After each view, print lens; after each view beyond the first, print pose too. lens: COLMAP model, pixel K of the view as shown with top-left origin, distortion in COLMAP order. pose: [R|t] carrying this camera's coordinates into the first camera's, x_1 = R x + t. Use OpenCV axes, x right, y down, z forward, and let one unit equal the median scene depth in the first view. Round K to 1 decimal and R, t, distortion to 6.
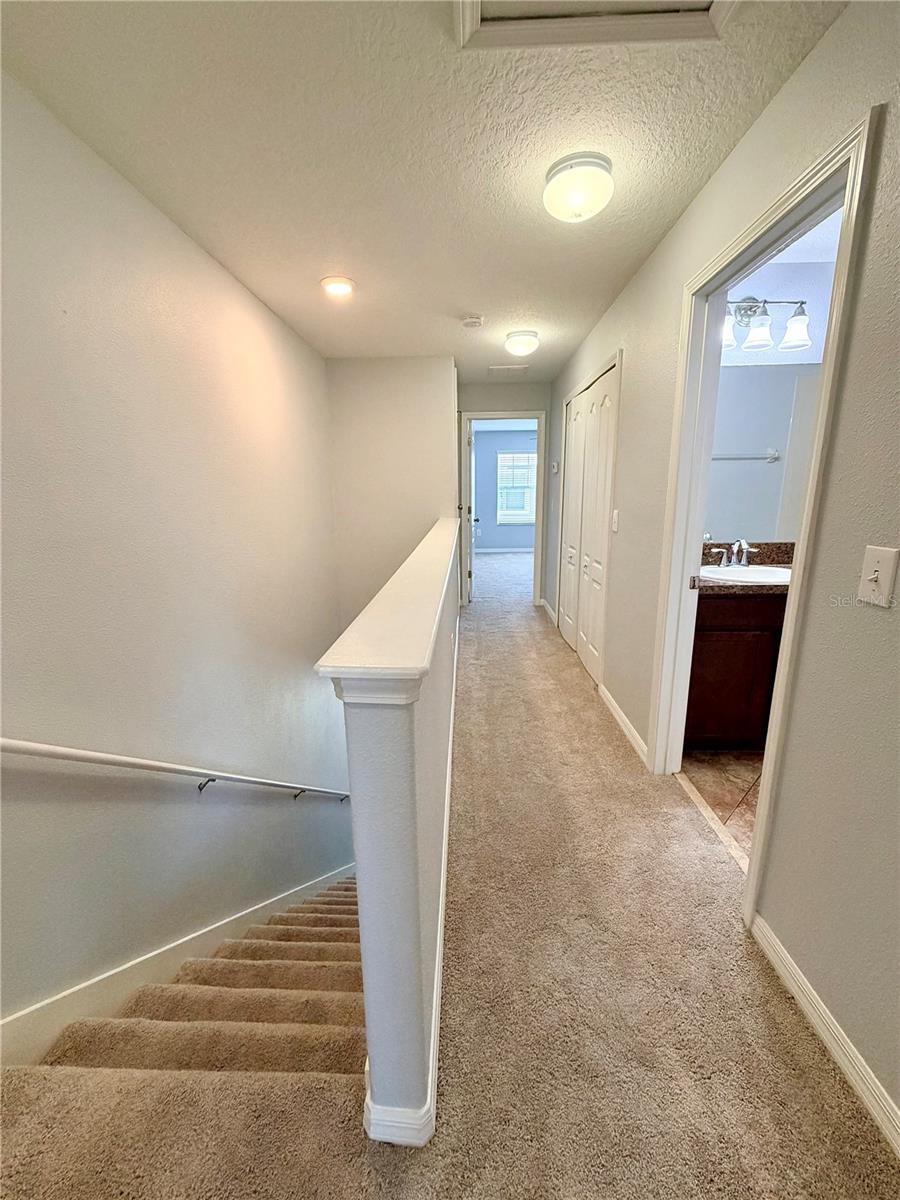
lens RADIAL K [[481.6, 0, 446.1], [0, 481.6, 598.8], [0, 0, 1]] dist [0.000396, -0.000052]
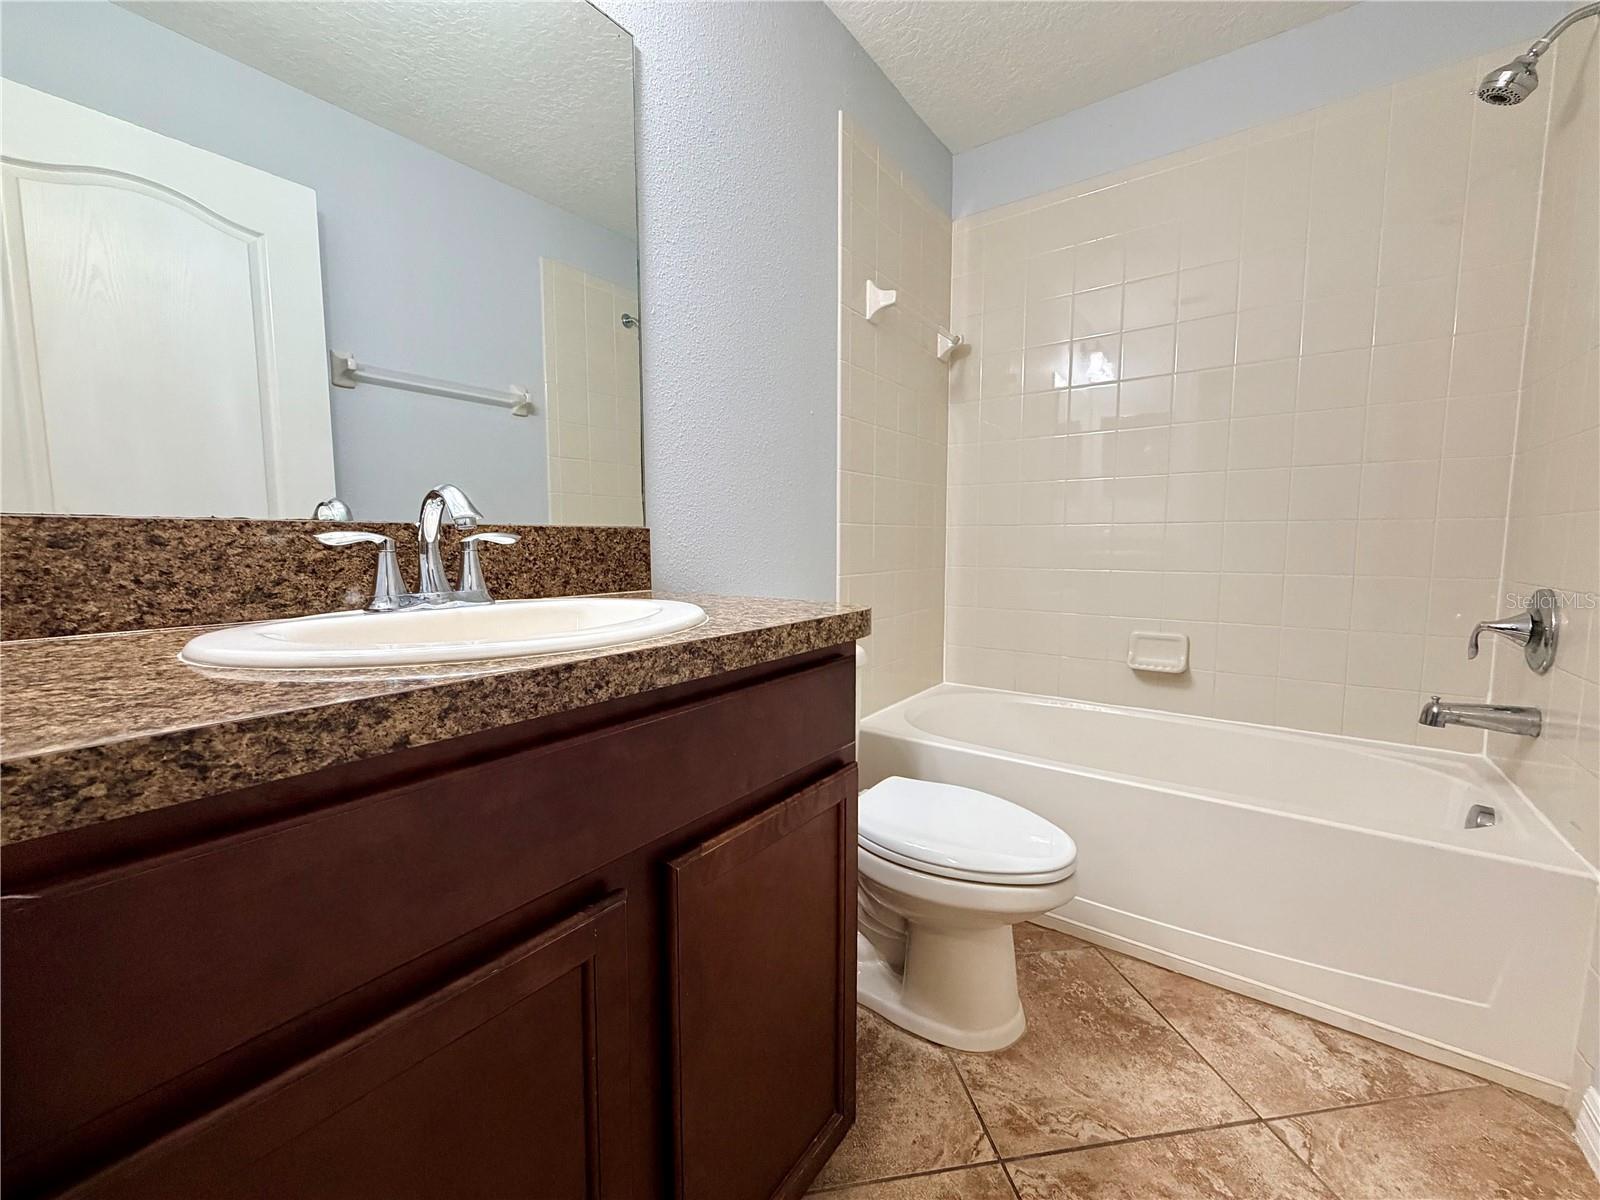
lens RADIAL K [[642.1, 0, 796.0], [0, 642.1, 605.4], [0, 0, 1]] dist [0.000396, -0.000052]
pose [[0.564625, -0.064804, 0.822799, 0.435476], [0.175392, 0.983564, -0.042892, -0.020944], [-0.806496, 0.168530, 0.566711, 0.673040]]
